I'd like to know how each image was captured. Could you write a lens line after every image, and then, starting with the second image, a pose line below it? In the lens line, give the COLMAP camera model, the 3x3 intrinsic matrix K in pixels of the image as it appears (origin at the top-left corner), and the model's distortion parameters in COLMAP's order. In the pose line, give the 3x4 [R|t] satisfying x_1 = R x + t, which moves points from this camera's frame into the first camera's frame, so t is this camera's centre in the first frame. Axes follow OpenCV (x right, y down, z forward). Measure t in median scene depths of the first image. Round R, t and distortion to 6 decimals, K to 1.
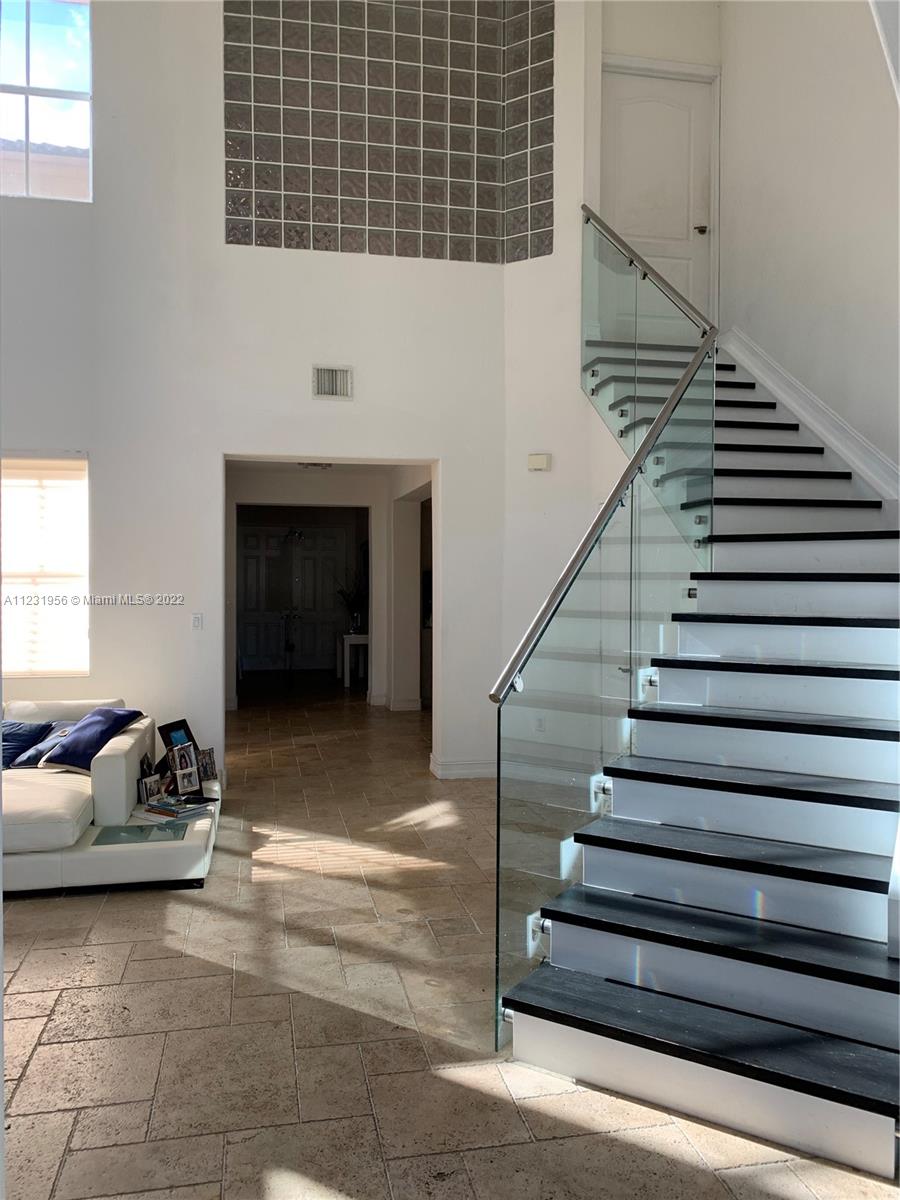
lens RADIAL K [[900.6, 0, 450.0], [0, 900.6, 600.0], [0, 0, 1]] dist [0.002789, -0.003689]
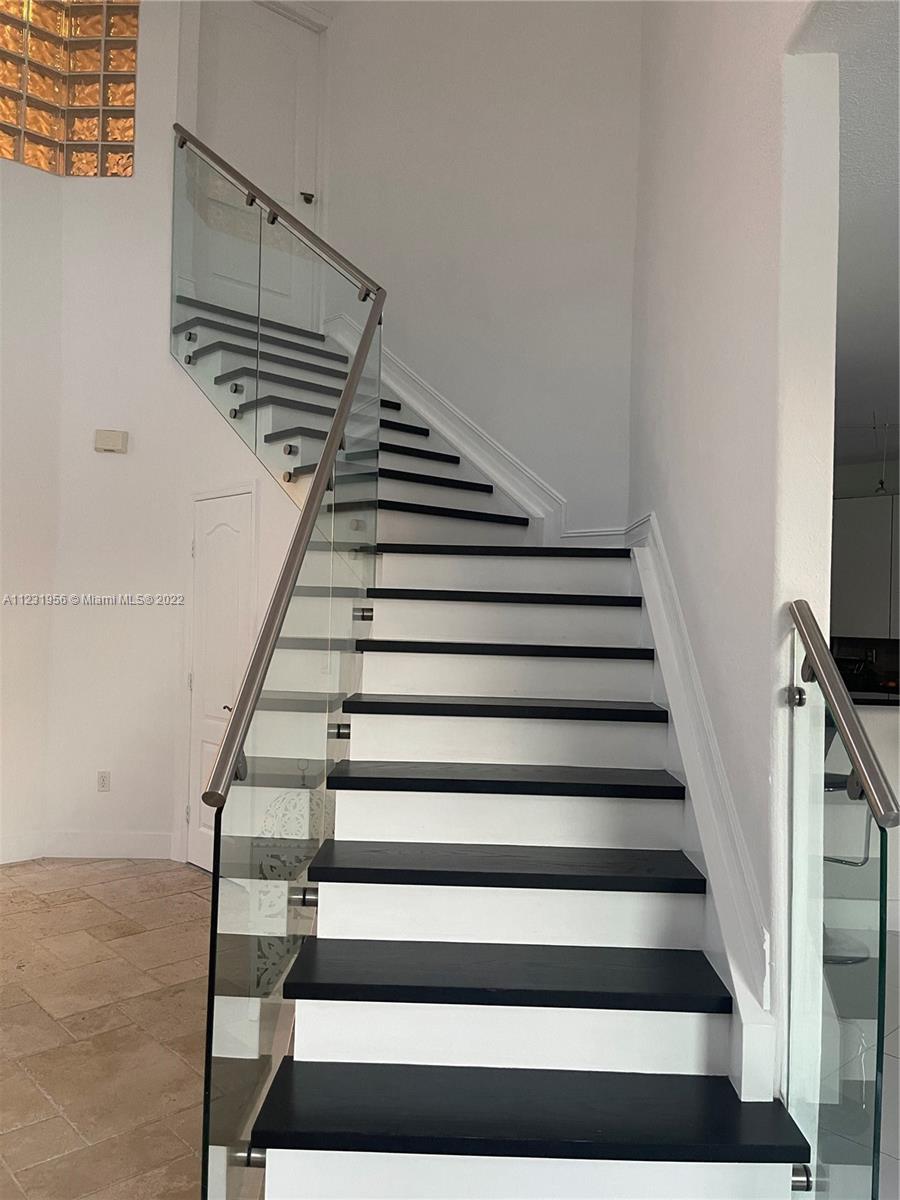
lens RADIAL K [[915.5, 0, 450.0], [0, 915.5, 600.0], [0, 0, 1]] dist [0.102001, -0.136885]
pose [[0.866723, 0.024780, 0.498175, -0.064528], [-0.013469, 0.999564, -0.026285, -0.000339], [-0.498609, 0.016072, 0.866678, 0.258595]]
